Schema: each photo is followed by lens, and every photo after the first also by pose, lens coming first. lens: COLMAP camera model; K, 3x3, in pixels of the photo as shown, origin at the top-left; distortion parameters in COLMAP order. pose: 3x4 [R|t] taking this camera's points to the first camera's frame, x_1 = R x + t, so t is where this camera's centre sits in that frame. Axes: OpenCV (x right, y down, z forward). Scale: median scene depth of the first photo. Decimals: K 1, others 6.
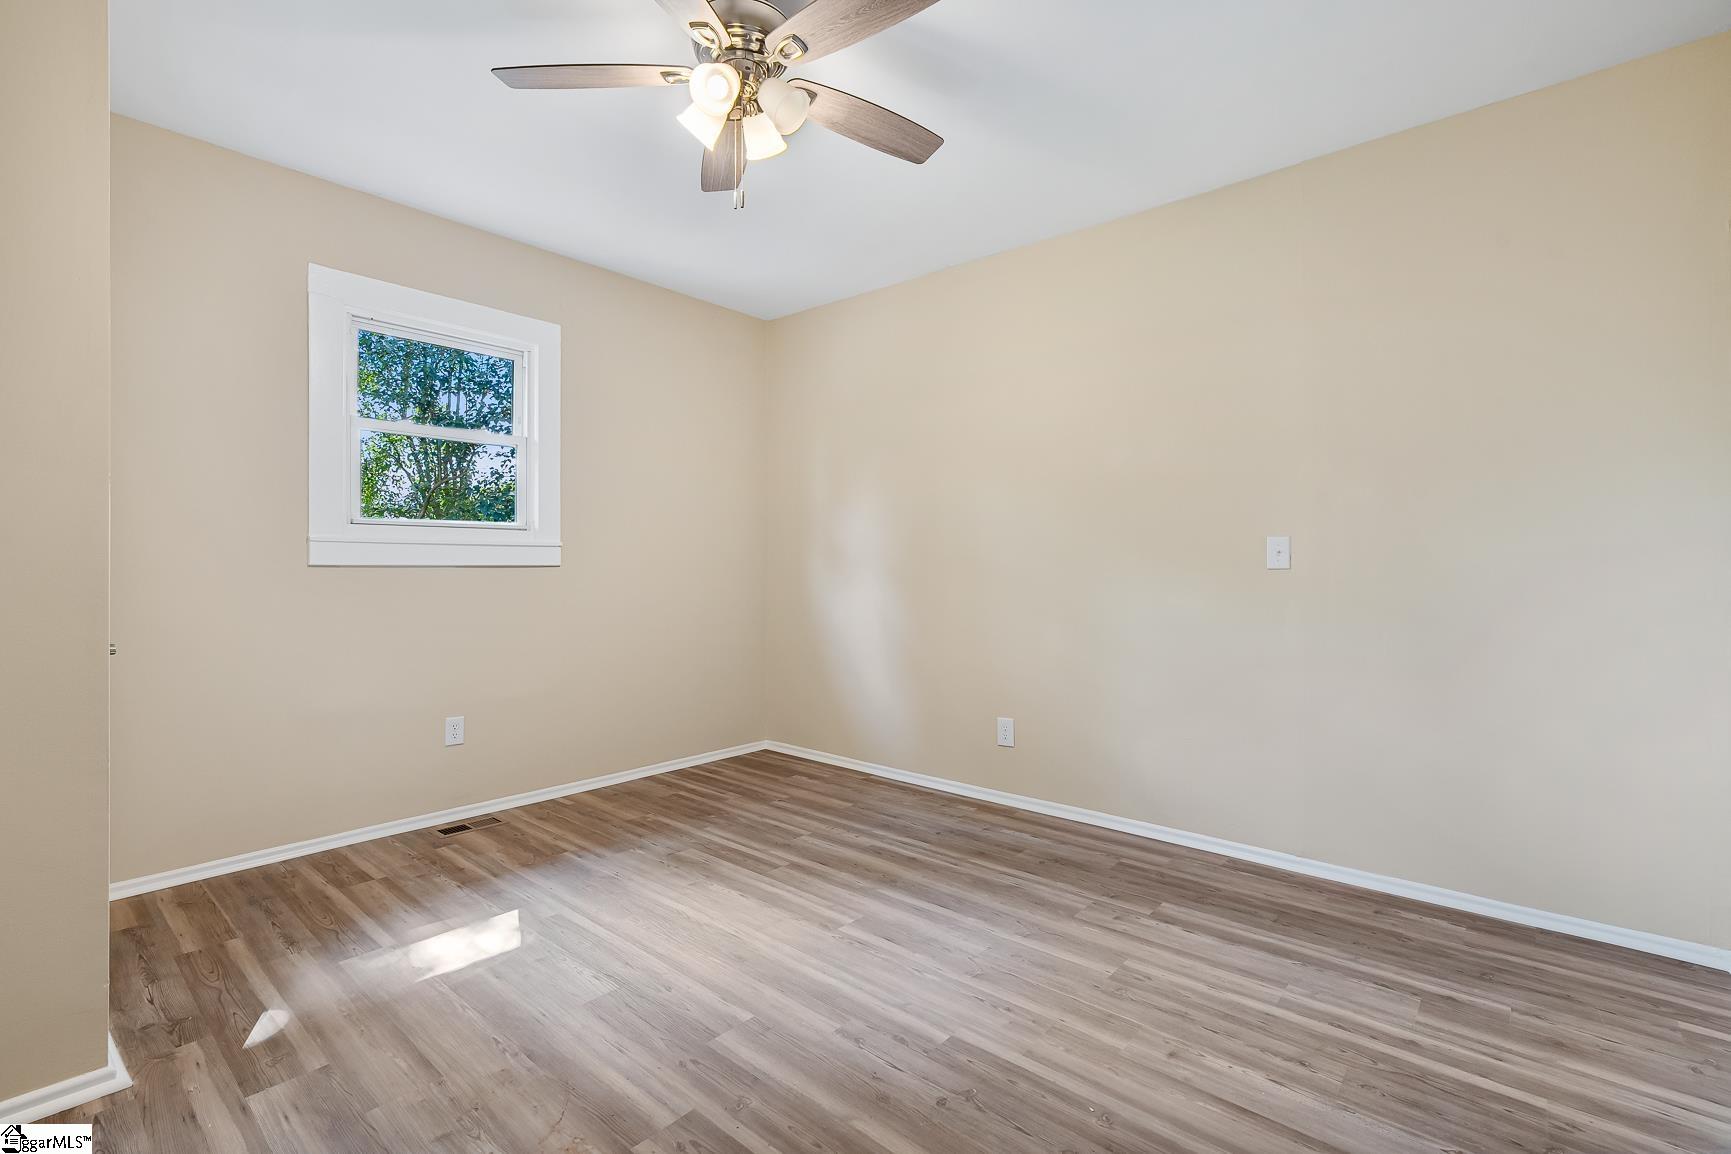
lens RADIAL K [[777.2, 0, 859.1], [0, 777.2, 573.2], [0, 0, 1]] dist [-0.001370, 0.000130]
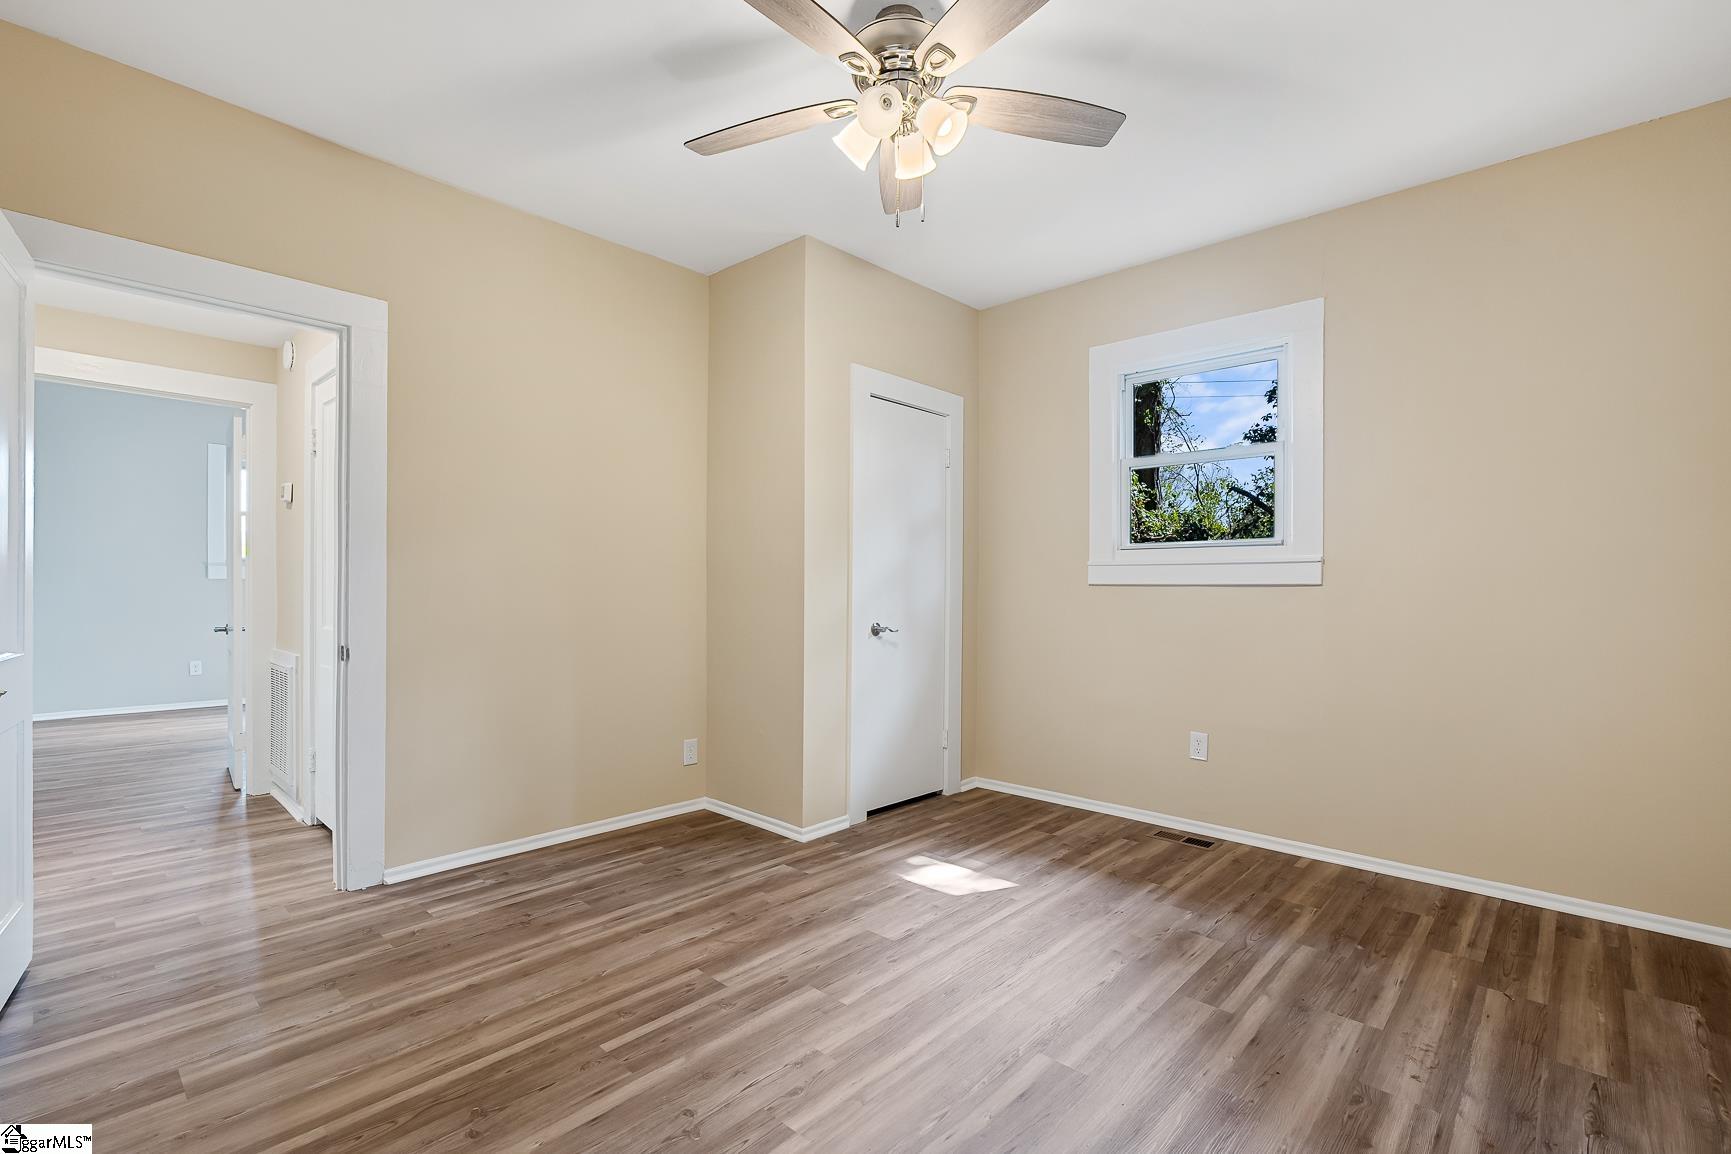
lens RADIAL K [[777.2, 0, 859.1], [0, 777.2, 573.2], [0, 0, 1]] dist [-0.001370, 0.000130]
pose [[-0.031314, -0.020072, -0.999308, 0.596169], [-0.011375, 0.999741, -0.019724, 0.001573], [0.999445, 0.010749, -0.031534, 0.665917]]
